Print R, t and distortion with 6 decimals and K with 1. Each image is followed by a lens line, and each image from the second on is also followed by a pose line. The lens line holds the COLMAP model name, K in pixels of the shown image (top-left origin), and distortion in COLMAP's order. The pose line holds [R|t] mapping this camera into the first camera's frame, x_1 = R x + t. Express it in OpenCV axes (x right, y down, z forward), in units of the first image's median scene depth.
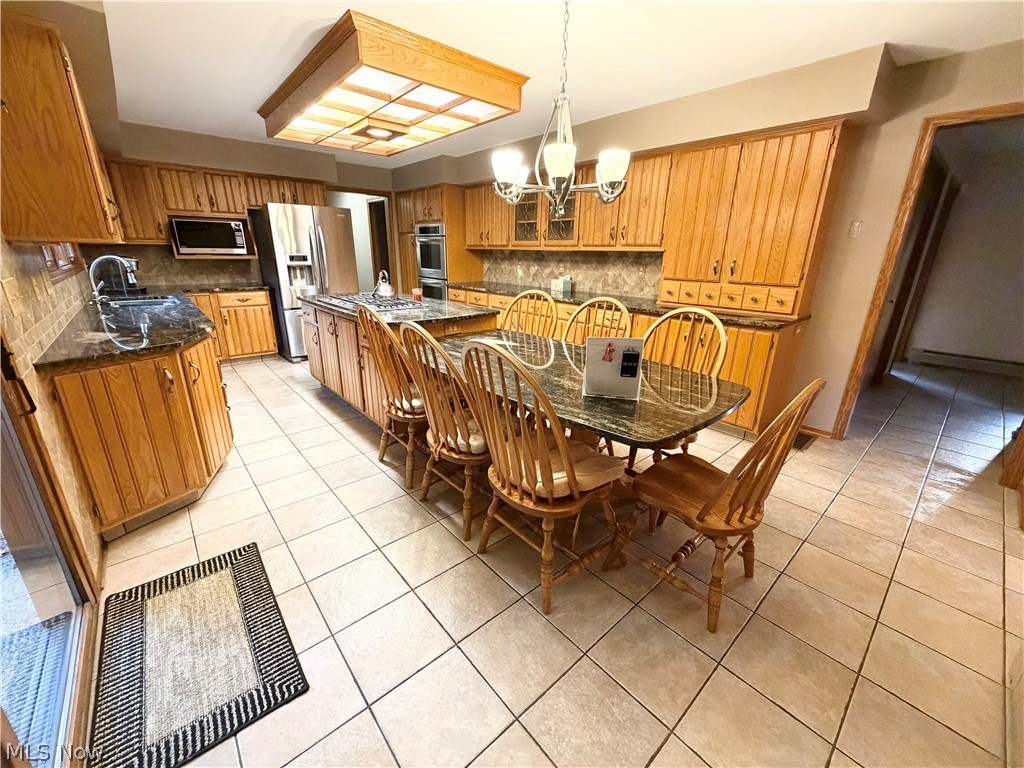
lens RADIAL K [[408.5, 0, 509.0], [0, 408.5, 384.8], [0, 0, 1]] dist [0.001071, 0.000186]
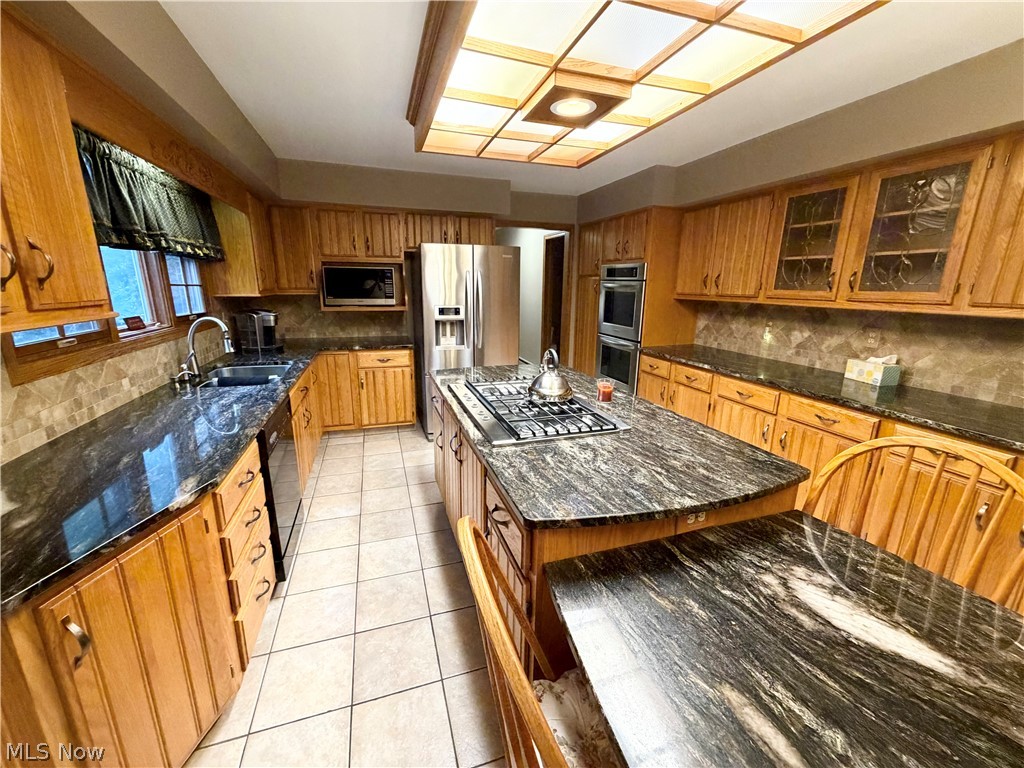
lens RADIAL K [[408.5, 0, 509.0], [0, 408.5, 384.8], [0, 0, 1]] dist [0.001071, 0.000186]
pose [[0.921798, 0.090673, -0.376918, -0.106615], [-0.120434, 0.991135, -0.056104, -0.142461], [0.368489, 0.097111, 0.924546, 0.340103]]
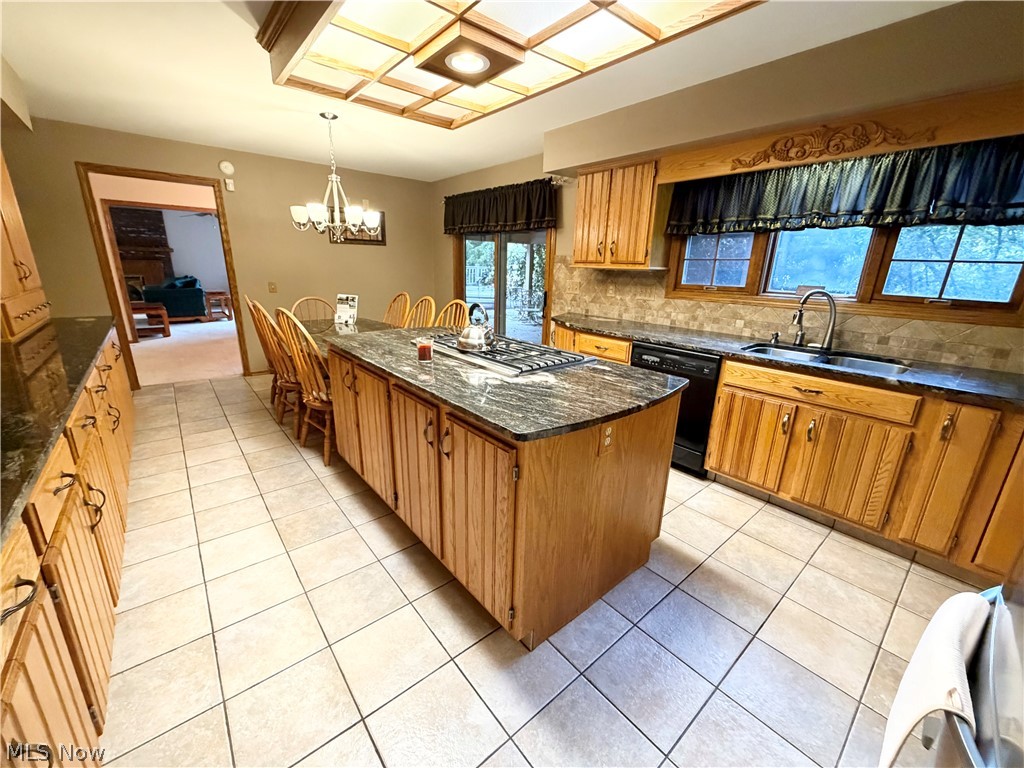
lens RADIAL K [[408.5, 0, 509.0], [0, 408.5, 384.8], [0, 0, 1]] dist [0.001071, 0.000186]
pose [[-0.999025, -0.043544, 0.007320, -0.268609], [-0.031652, 0.821827, 0.568857, -0.390219], [-0.030786, 0.568071, -0.822404, 1.162228]]
